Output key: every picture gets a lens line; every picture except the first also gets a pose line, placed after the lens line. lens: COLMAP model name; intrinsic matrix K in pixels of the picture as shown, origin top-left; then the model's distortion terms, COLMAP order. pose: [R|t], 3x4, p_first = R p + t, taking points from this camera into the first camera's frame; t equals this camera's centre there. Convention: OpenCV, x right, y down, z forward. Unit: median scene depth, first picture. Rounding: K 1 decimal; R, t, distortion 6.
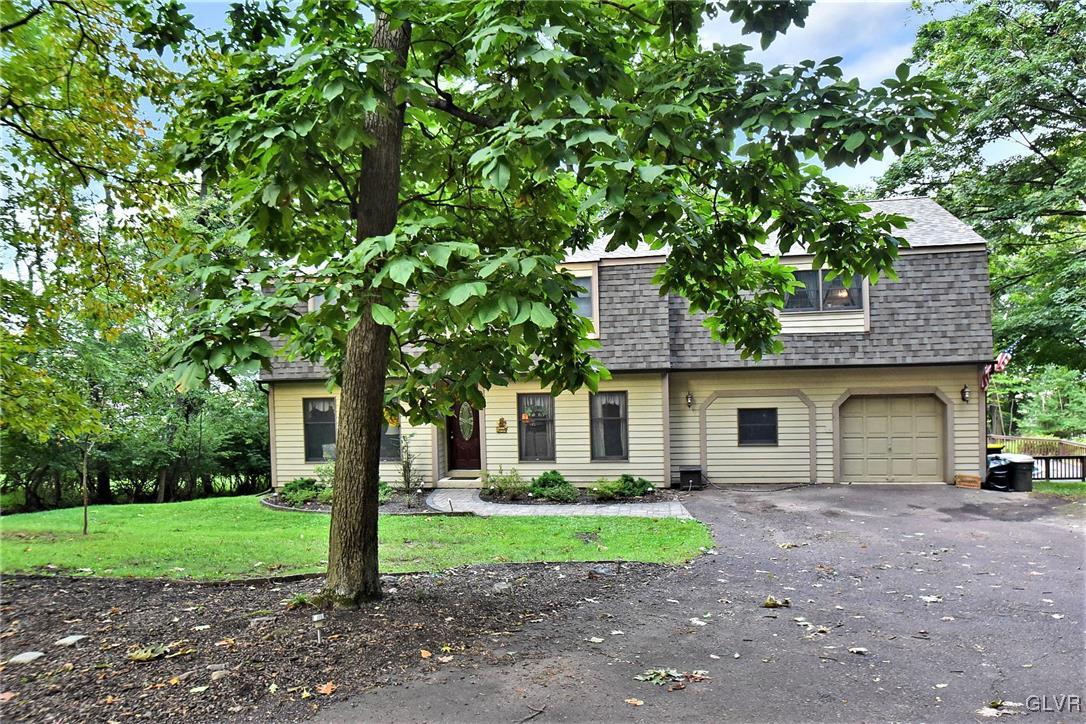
lens RADIAL K [[680.7, 0, 548.4], [0, 680.7, 378.8], [0, 0, 1]] dist [-0.020353, -0.001842]
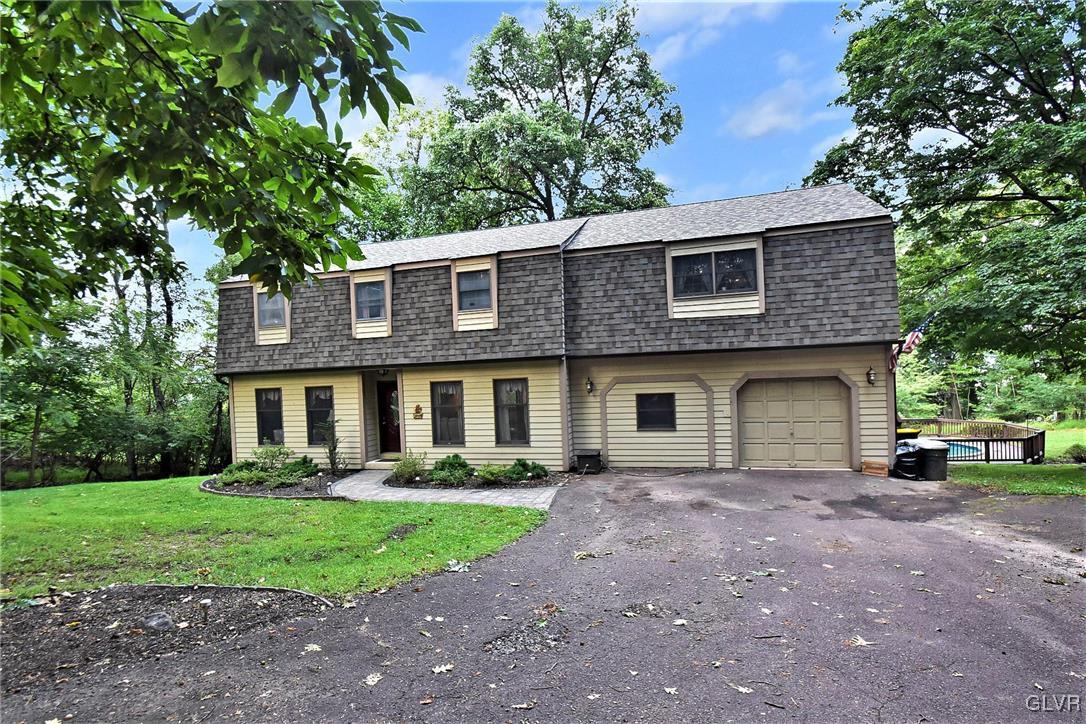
lens RADIAL K [[504.8, 0, 547.6], [0, 504.8, 378.9], [0, 0, 1]] dist [0.014196, -0.020786]
pose [[0.994345, -0.012937, -0.105406, 0.233290], [0.013232, 0.999910, 0.002102, 0.018204], [0.105369, -0.003485, 0.994427, 0.237497]]
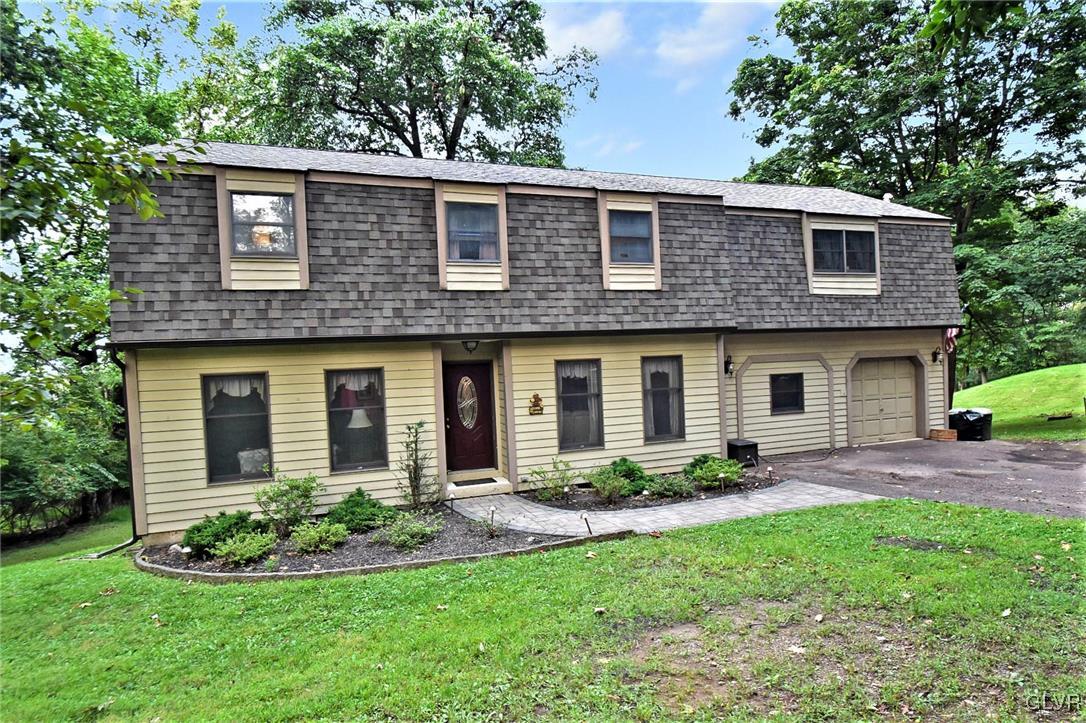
lens RADIAL K [[553.2, 0, 546.0], [0, 553.2, 378.1], [0, 0, 1]] dist [-0.002081, -0.000050]
pose [[0.882833, -0.020314, 0.469248, -0.358426], [0.025574, 0.999661, -0.004839, 0.045544], [-0.468991, 0.016273, 0.883053, 0.490060]]
